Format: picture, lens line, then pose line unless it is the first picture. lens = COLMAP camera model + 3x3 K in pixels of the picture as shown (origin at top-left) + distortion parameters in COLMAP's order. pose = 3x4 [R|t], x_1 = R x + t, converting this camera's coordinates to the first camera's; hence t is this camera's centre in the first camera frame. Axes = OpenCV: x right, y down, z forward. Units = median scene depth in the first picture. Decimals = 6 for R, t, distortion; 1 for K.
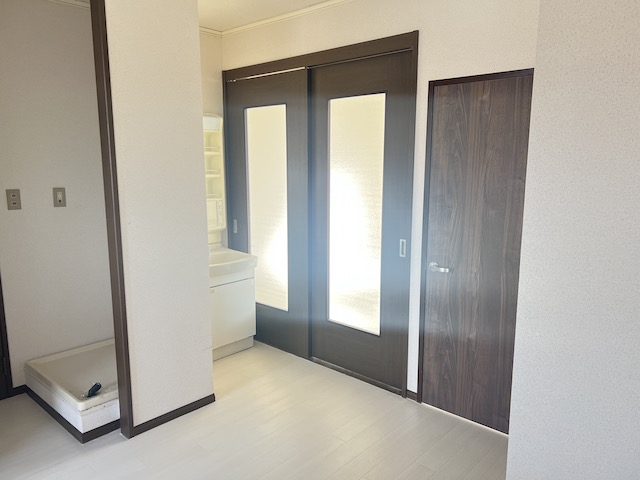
lens RADIAL K [[482.9, 0, 322.5], [0, 482.9, 237.7], [0, 0, 1]] dist [0.042000, -0.053199]
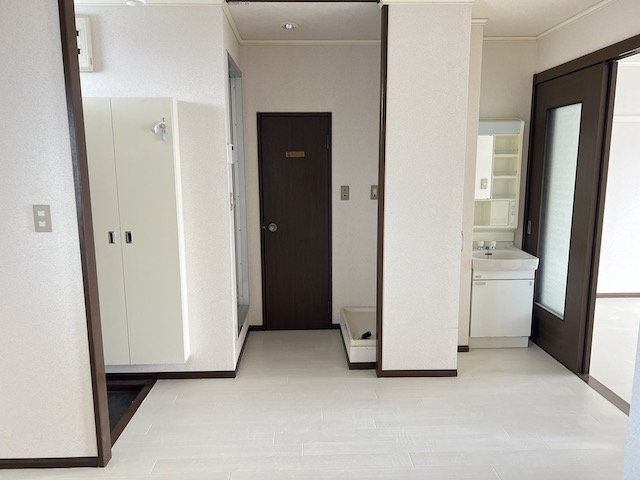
lens RADIAL K [[482.9, 0, 323.1], [0, 482.9, 243.3], [0, 0, 1]] dist [0.042000, -0.053199]
pose [[0.698519, 0.114721, -0.706335, 0.276705], [-0.100246, 0.993020, 0.062148, -0.011339], [0.708535, 0.027396, 0.705144, -0.027431]]
